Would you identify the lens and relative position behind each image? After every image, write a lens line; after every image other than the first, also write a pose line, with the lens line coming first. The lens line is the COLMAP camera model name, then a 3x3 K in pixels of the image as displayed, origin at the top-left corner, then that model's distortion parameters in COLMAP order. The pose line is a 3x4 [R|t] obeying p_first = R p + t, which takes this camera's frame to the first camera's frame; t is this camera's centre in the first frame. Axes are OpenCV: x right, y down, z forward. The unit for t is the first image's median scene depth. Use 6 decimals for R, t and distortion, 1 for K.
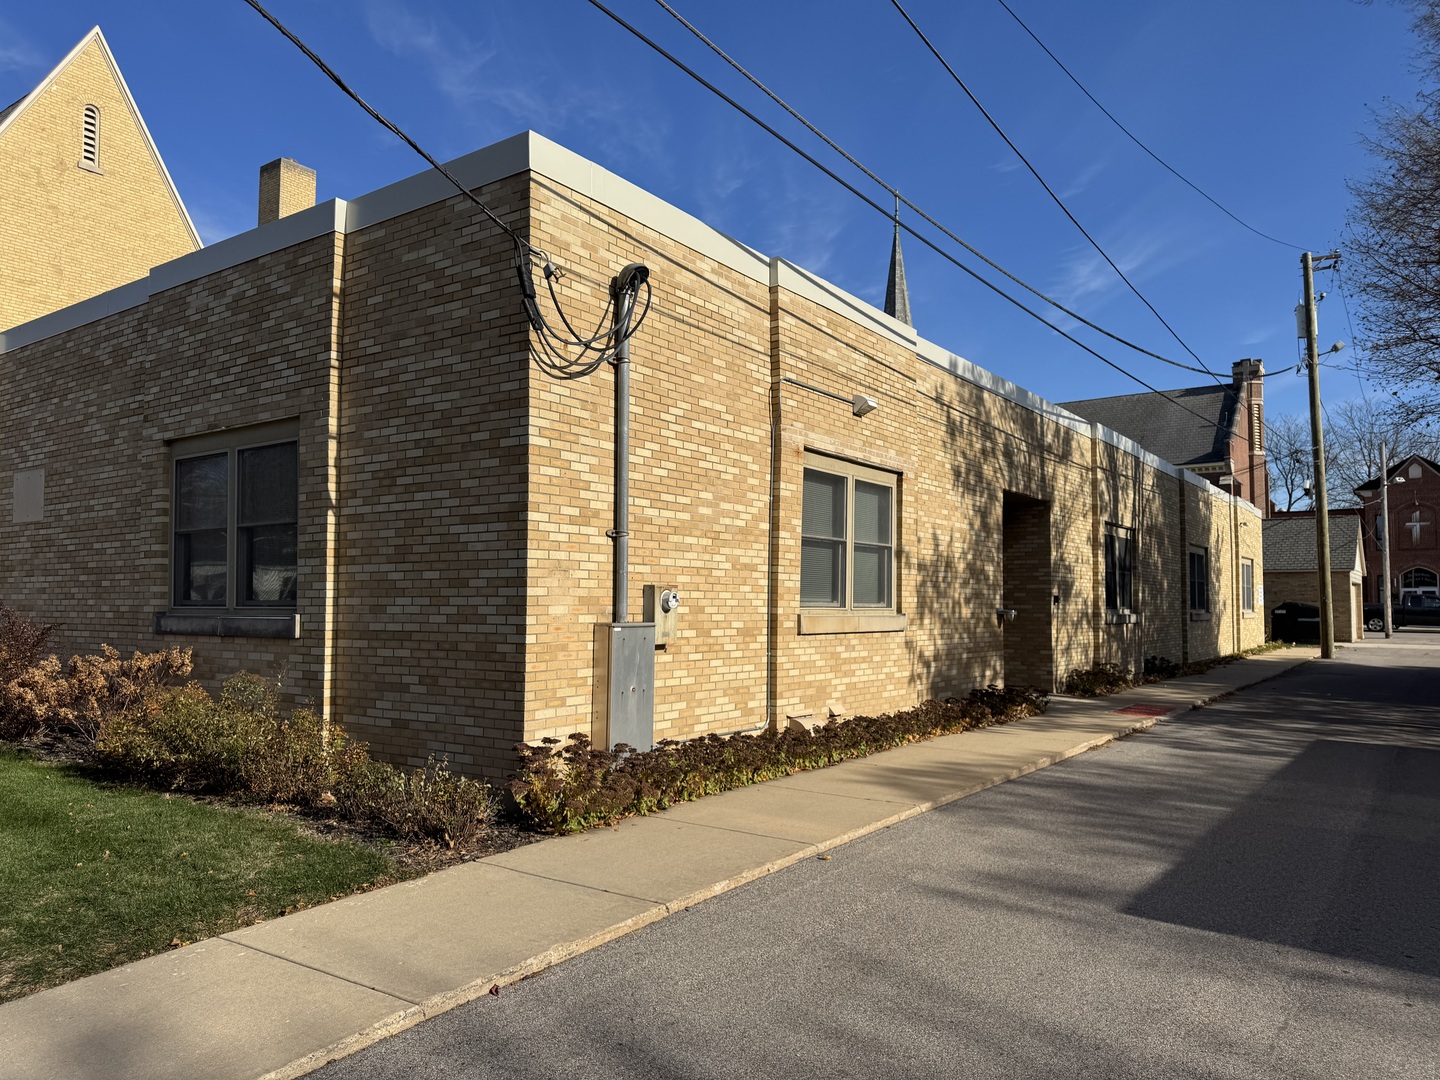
lens RADIAL K [[1009.9, 0, 724.4], [0, 1009.9, 534.6], [0, 0, 1]] dist [0.003018, -0.006305]
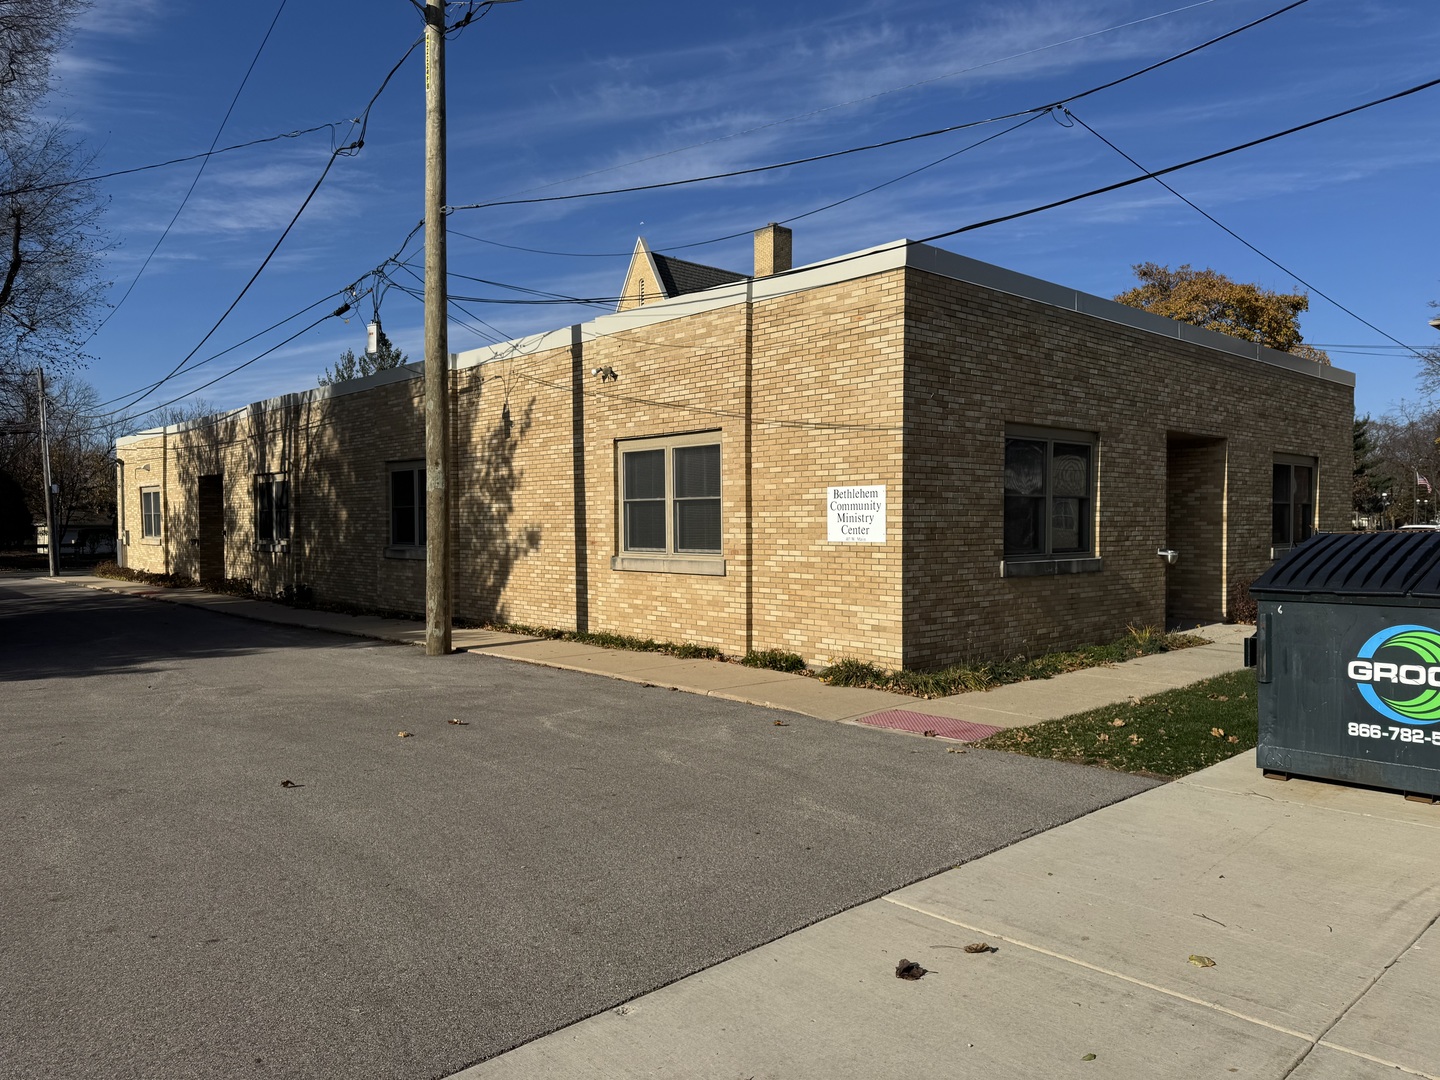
lens RADIAL K [[1009.9, 0, 724.4], [0, 1009.9, 534.6], [0, 0, 1]] dist [0.003018, -0.006305]
pose [[-0.181575, 0.003434, -0.983371, 1.748224], [0.066486, 0.997749, -0.008792, 0.132454], [0.981127, -0.066976, -0.181395, 2.041918]]
